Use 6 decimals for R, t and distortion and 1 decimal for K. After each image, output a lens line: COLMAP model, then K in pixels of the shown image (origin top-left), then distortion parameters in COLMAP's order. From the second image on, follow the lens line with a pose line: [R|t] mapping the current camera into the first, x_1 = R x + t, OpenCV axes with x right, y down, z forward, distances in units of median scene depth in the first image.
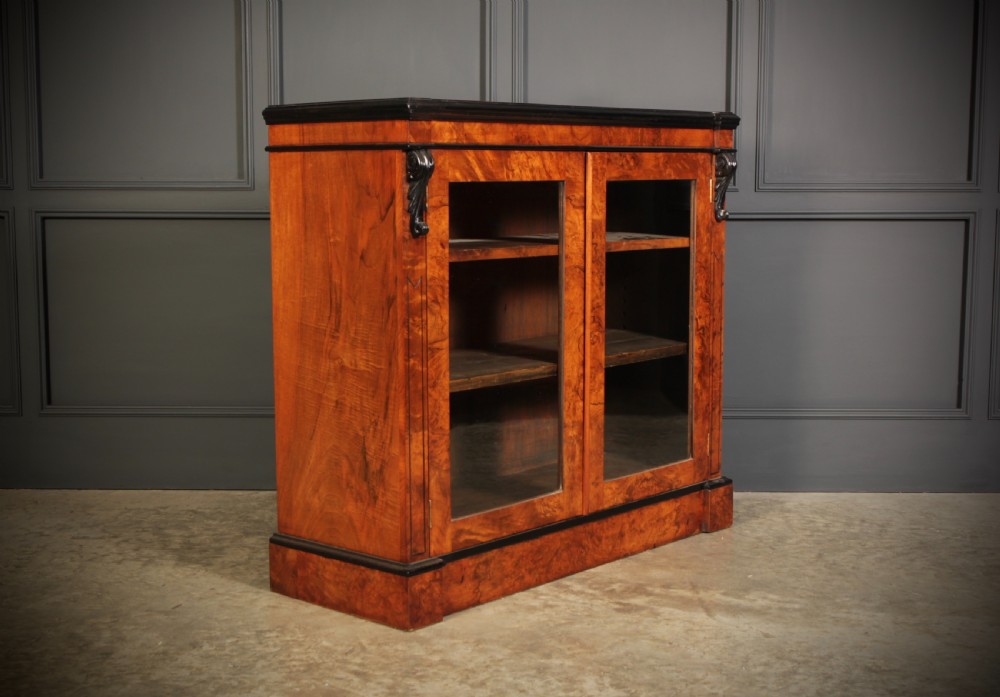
lens RADIAL K [[1457.7, 0, 469.3], [0, 1457.7, 351.4], [0, 0, 1]] dist [-0.005919, 0.000000]
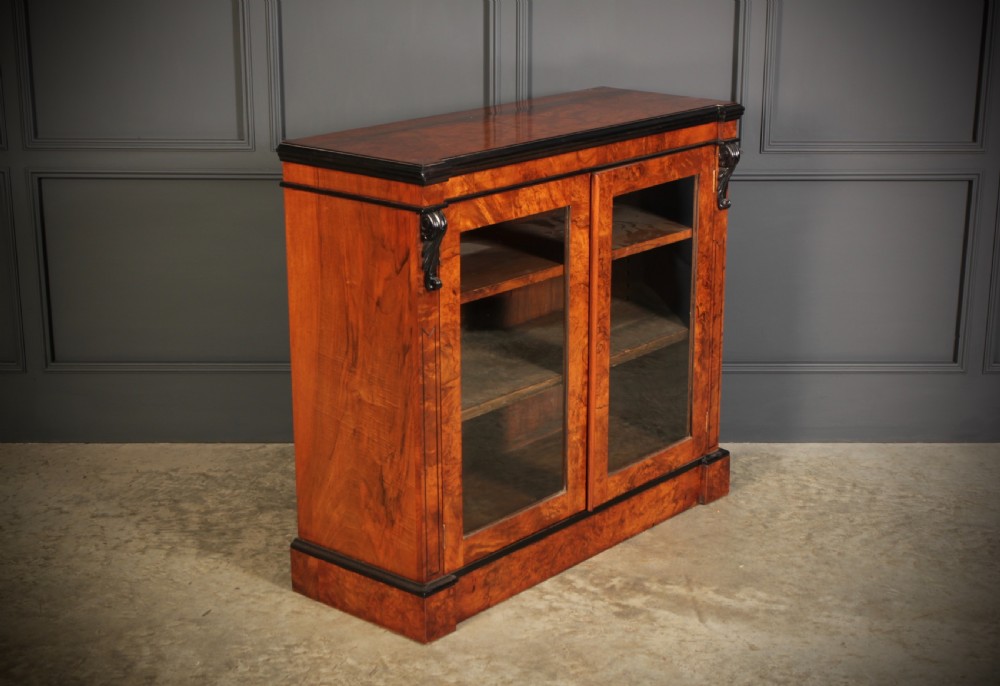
lens RADIAL K [[1660.5, 0, 502.0], [0, 1660.5, 344.4], [0, 0, 1]] dist [0.016830, 0.000000]
pose [[0.999581, -0.005513, 0.028420, -0.017330], [0.000731, 0.986191, 0.165607, -0.220795], [-0.028940, -0.165517, 0.985782, -0.177290]]
